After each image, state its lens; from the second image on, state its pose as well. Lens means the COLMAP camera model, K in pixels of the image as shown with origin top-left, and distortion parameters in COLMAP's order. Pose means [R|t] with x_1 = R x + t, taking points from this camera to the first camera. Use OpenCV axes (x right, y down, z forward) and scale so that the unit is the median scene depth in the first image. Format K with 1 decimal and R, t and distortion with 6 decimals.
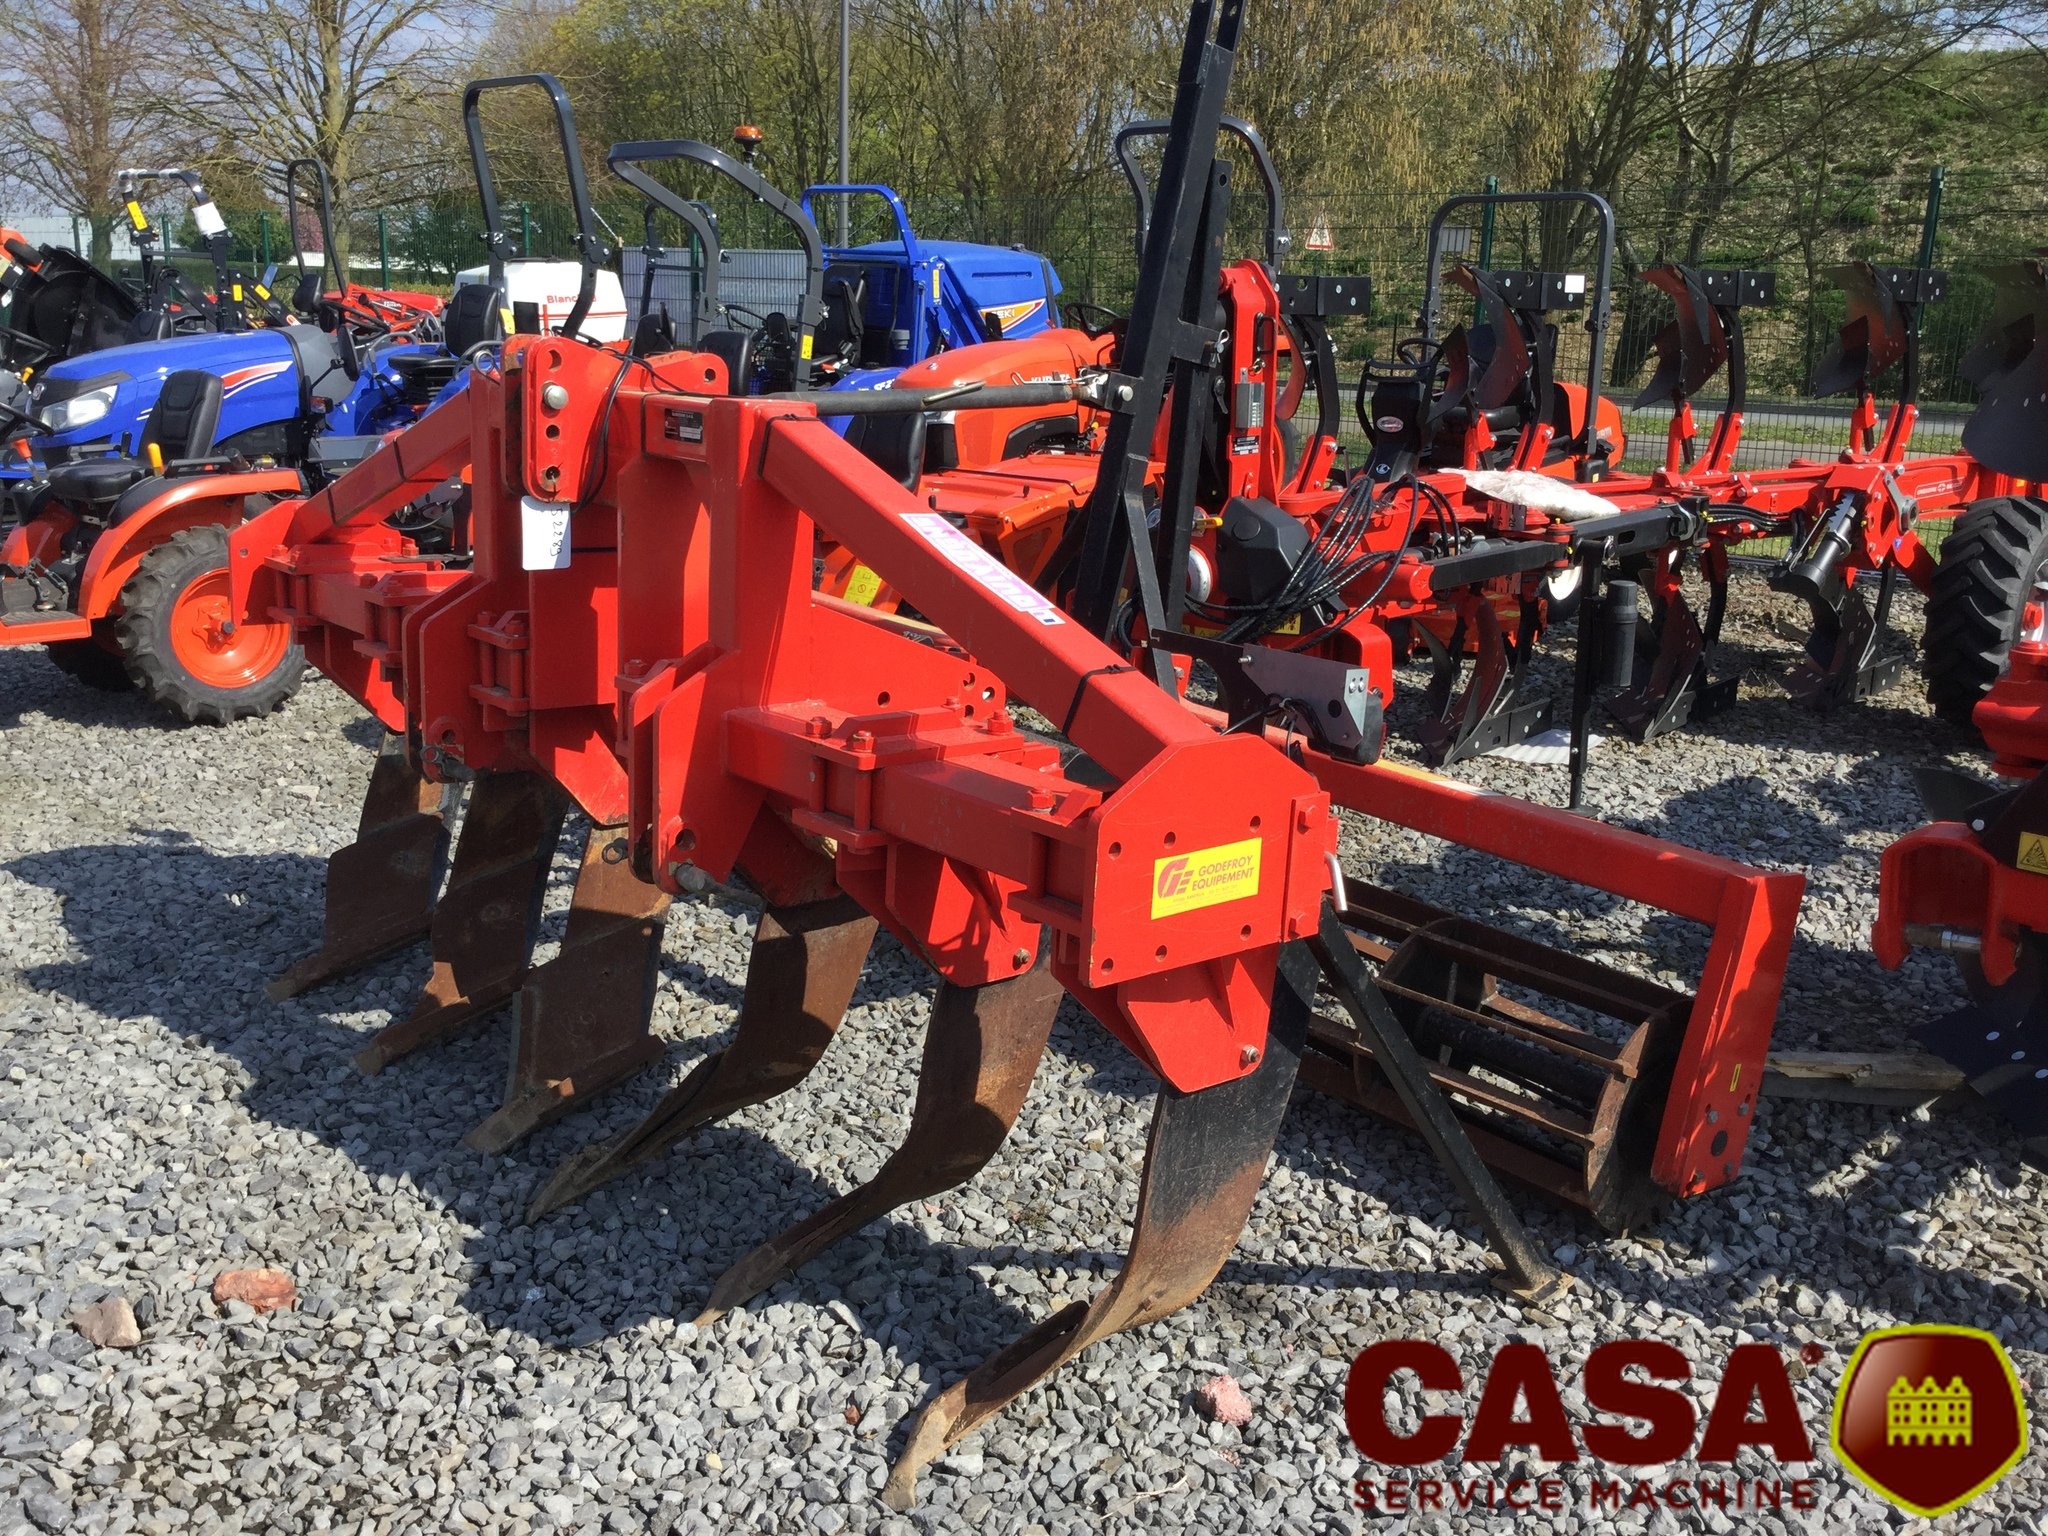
lens RADIAL K [[1829.7, 0, 1024.0], [0, 1829.7, 768.0], [0, 0, 1]] dist [0.140919, -0.301200]
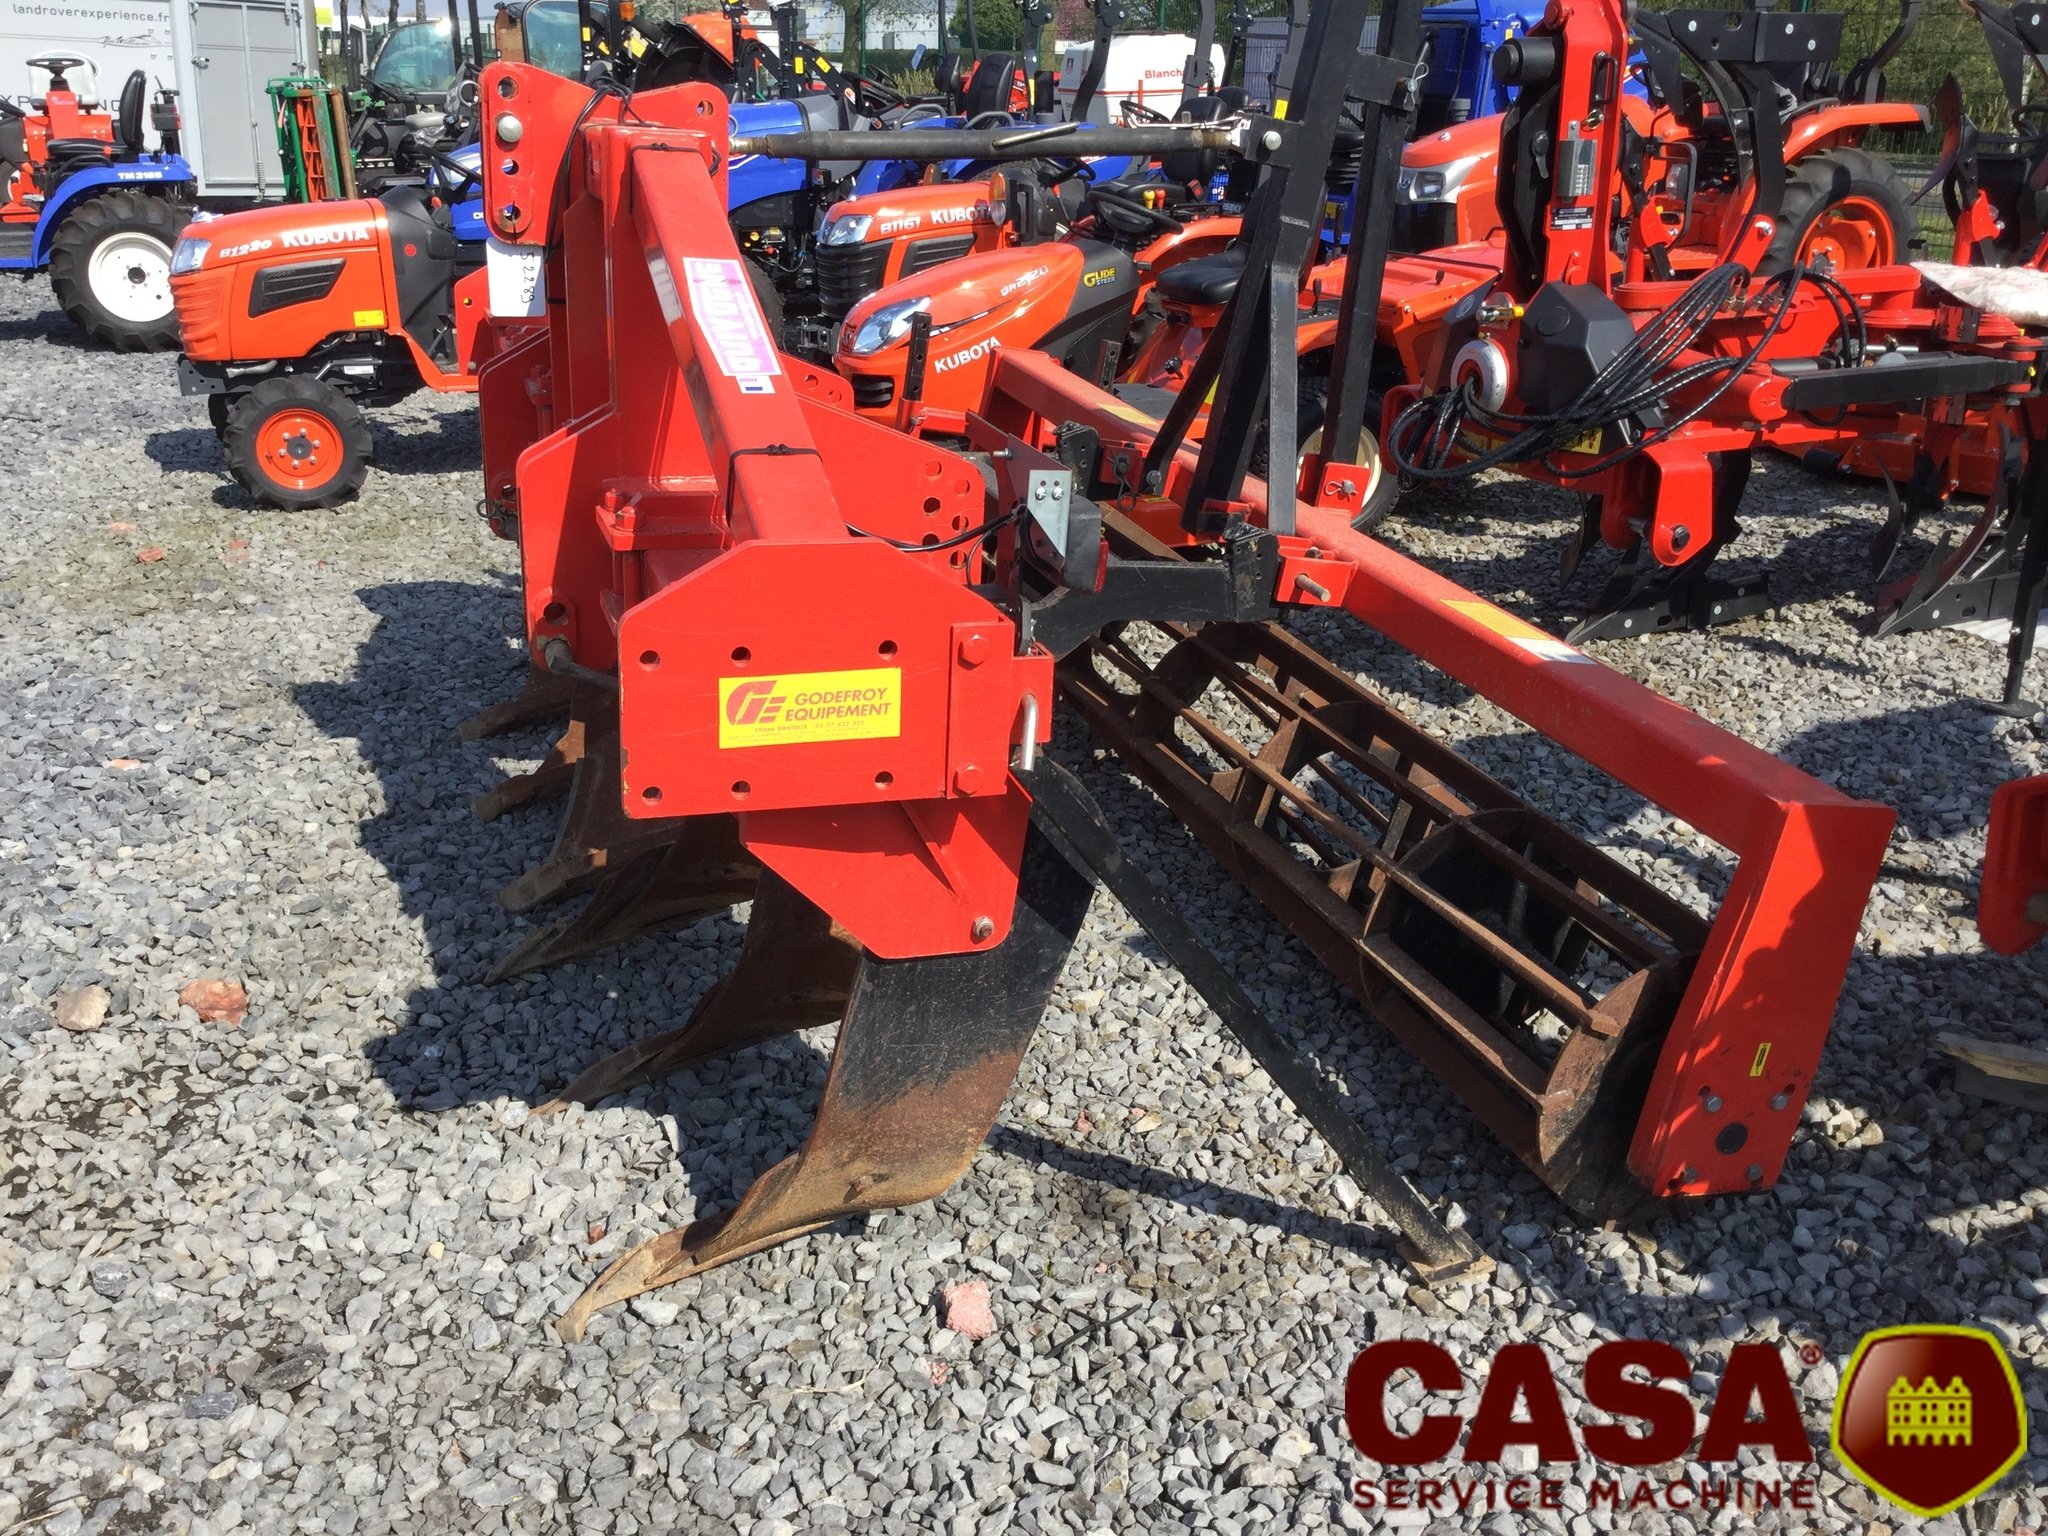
lens RADIAL K [[1842.1, 0, 1024.0], [0, 1842.1, 768.0], [0, 0, 1]] dist [0.123450, -0.232324]
pose [[0.926762, 0.125777, -0.353968, 0.332238], [-0.088944, 0.988958, 0.118537, -0.014253], [0.364968, -0.078373, 0.927715, 0.174291]]
